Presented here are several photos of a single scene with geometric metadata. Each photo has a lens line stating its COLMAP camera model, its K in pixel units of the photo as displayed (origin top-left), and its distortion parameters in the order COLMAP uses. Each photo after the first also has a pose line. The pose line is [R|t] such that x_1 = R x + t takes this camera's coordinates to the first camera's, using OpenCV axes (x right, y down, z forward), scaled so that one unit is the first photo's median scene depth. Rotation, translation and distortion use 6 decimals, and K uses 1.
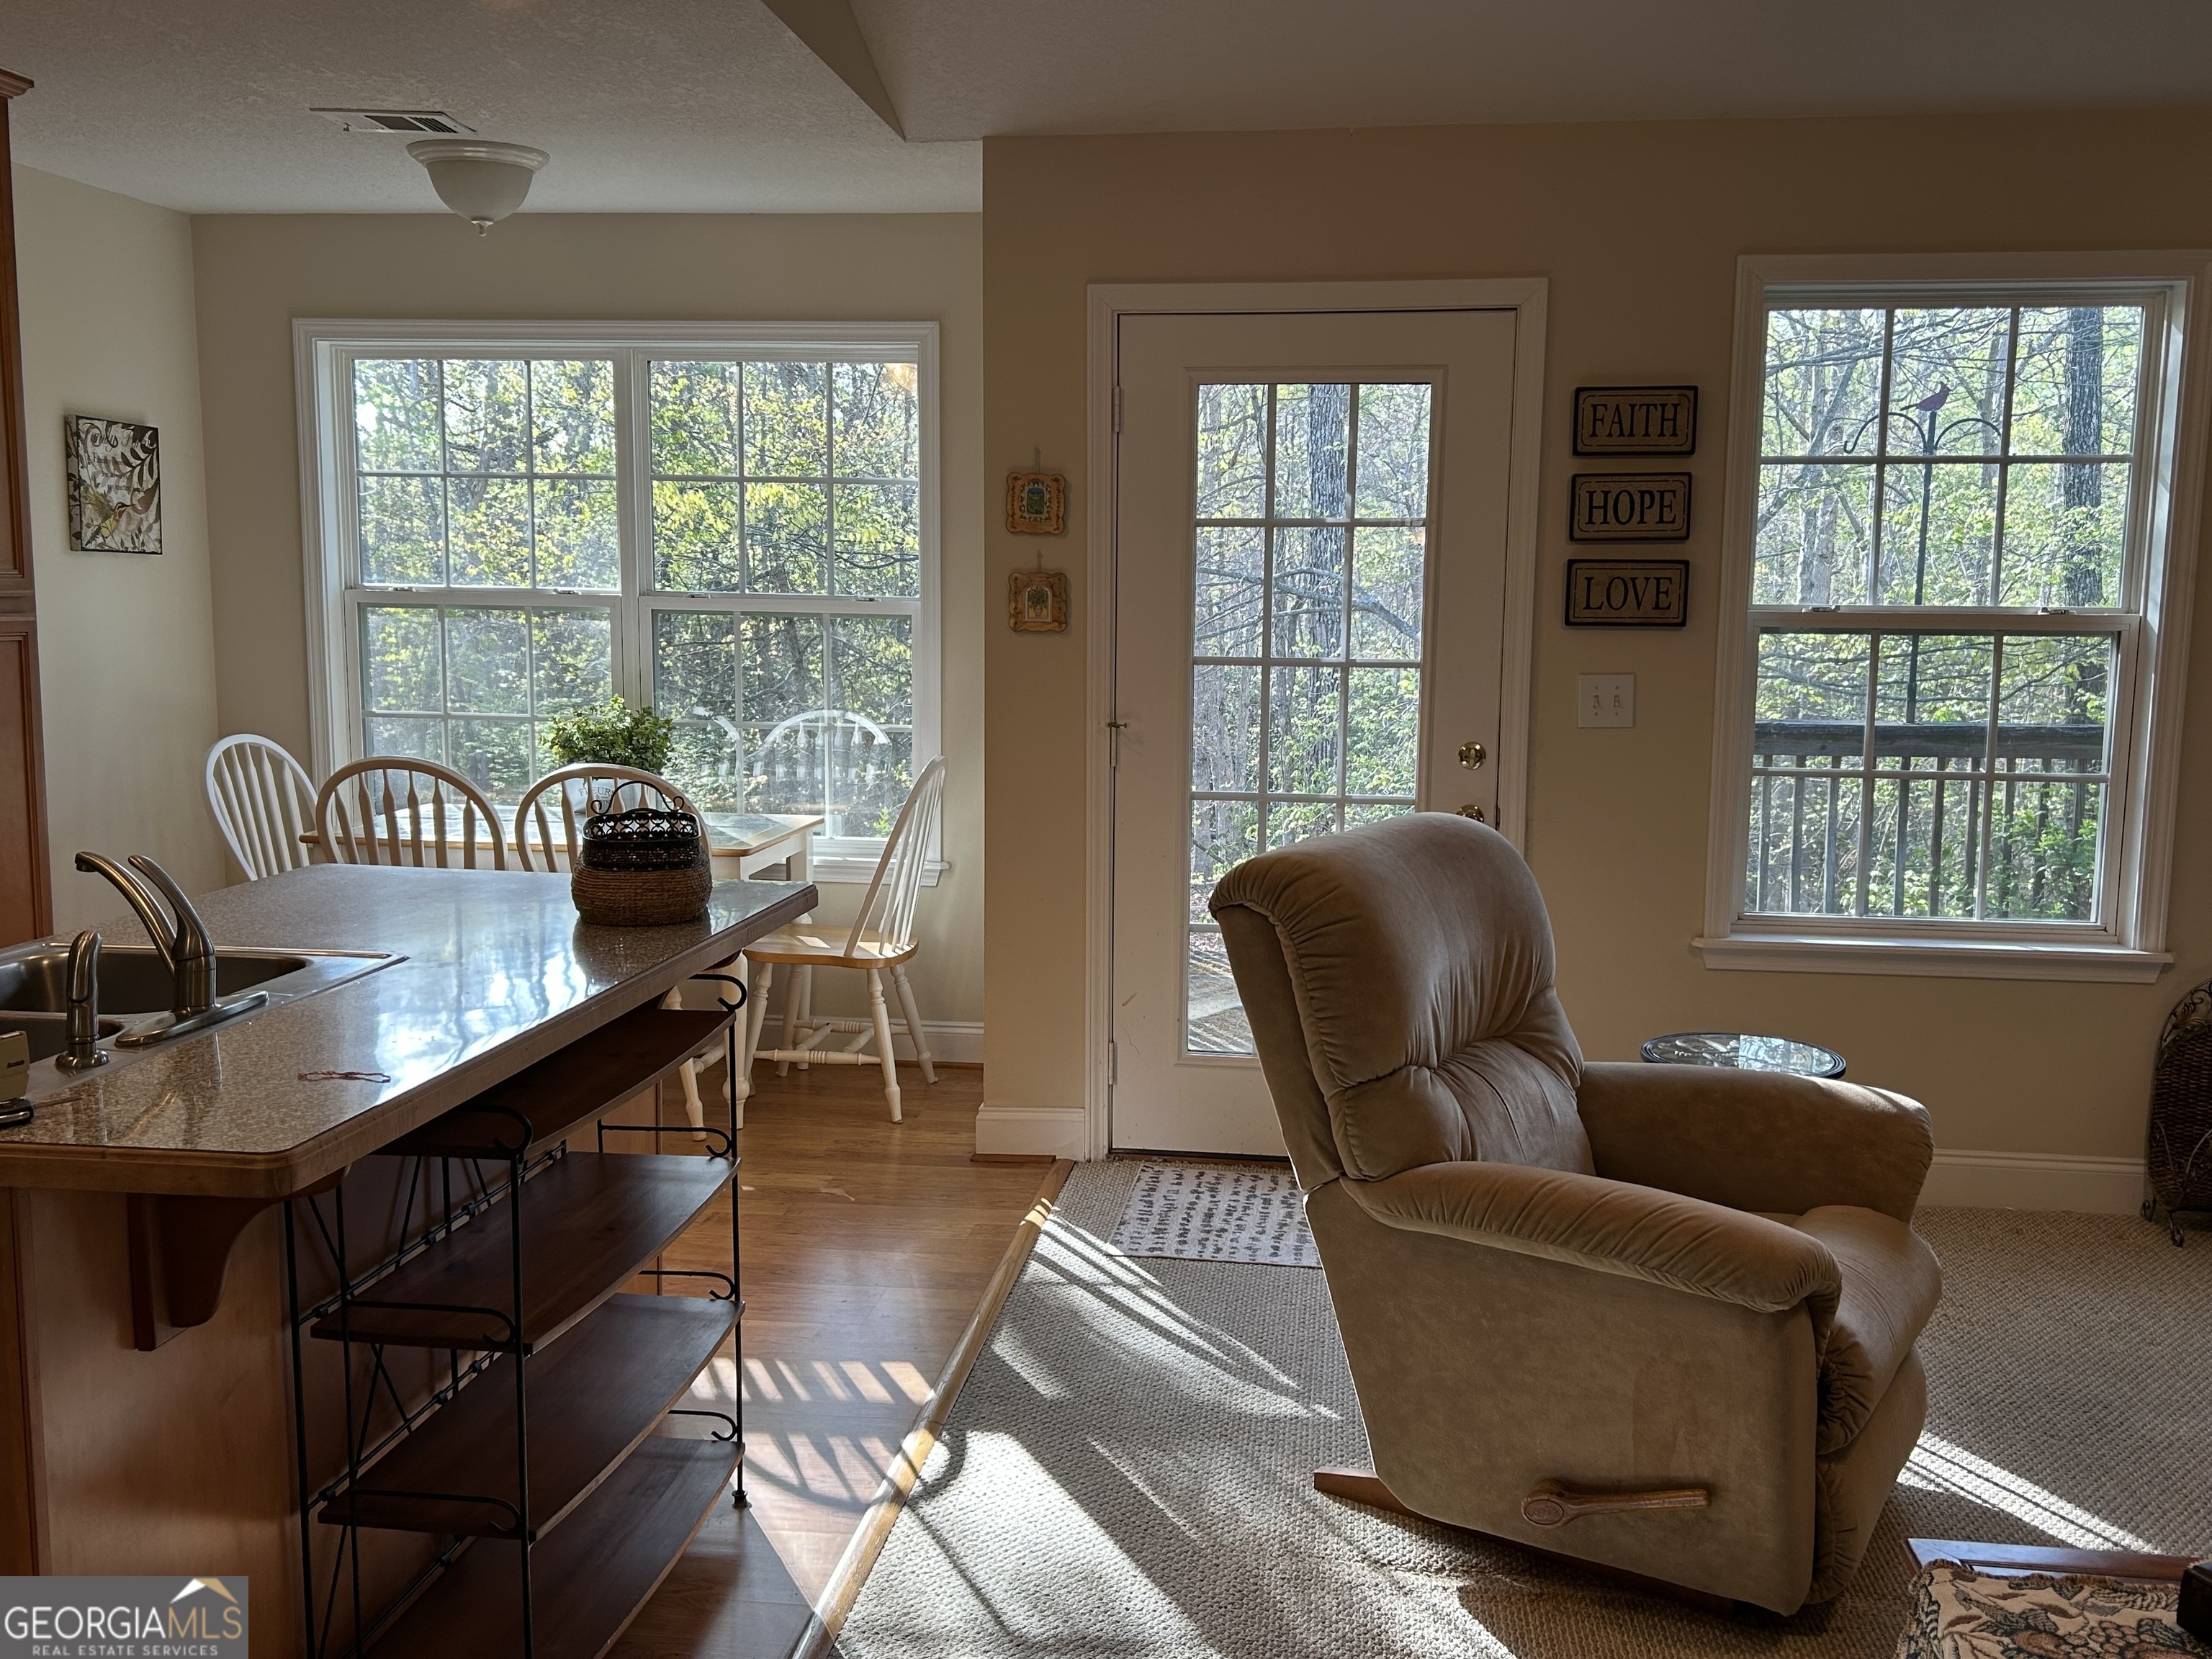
lens RADIAL K [[1911.3, 0, 1109.8], [0, 1911.3, 840.9], [0, 0, 1]] dist [0.011362, 0.003482]
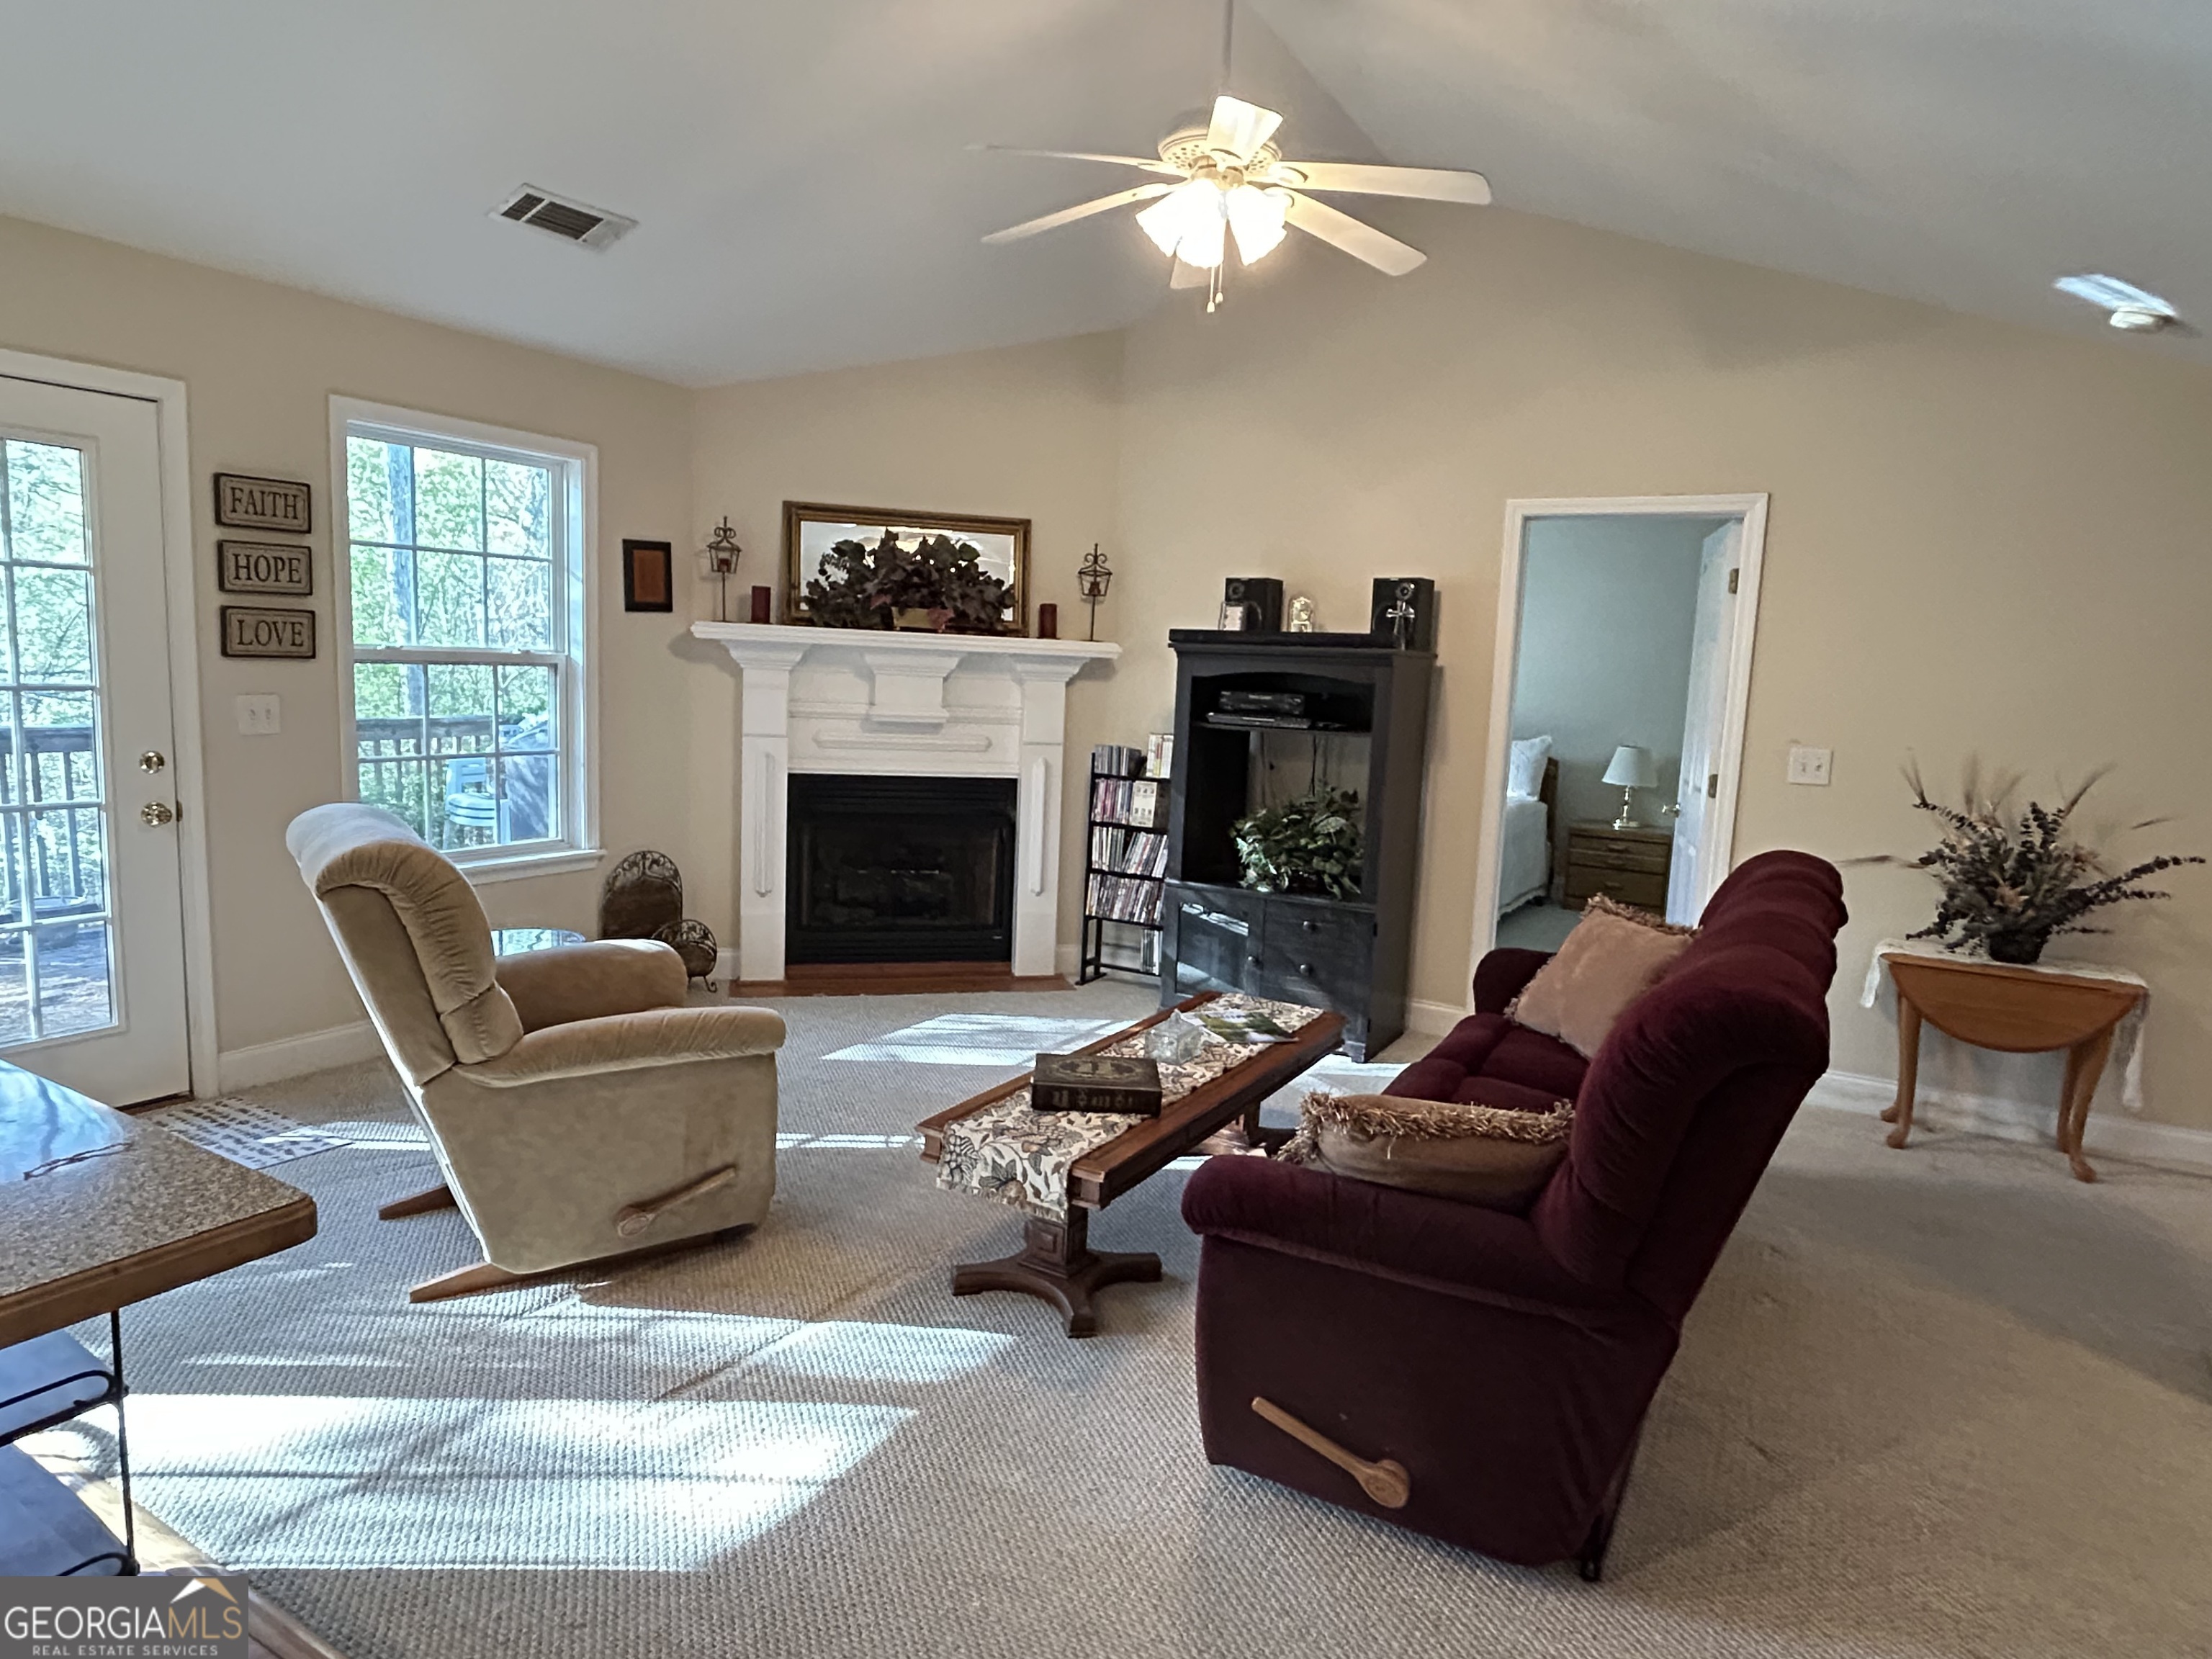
lens RADIAL K [[1304.4, 0, 1107.1], [0, 1304.4, 823.1], [0, 0, 1]] dist [-0.005183, -0.001013]
pose [[0.394449, -0.107597, 0.912597, -0.344566], [0.078472, 0.993438, 0.083210, -0.027555], [-0.915561, 0.038791, 0.400304, 0.107275]]
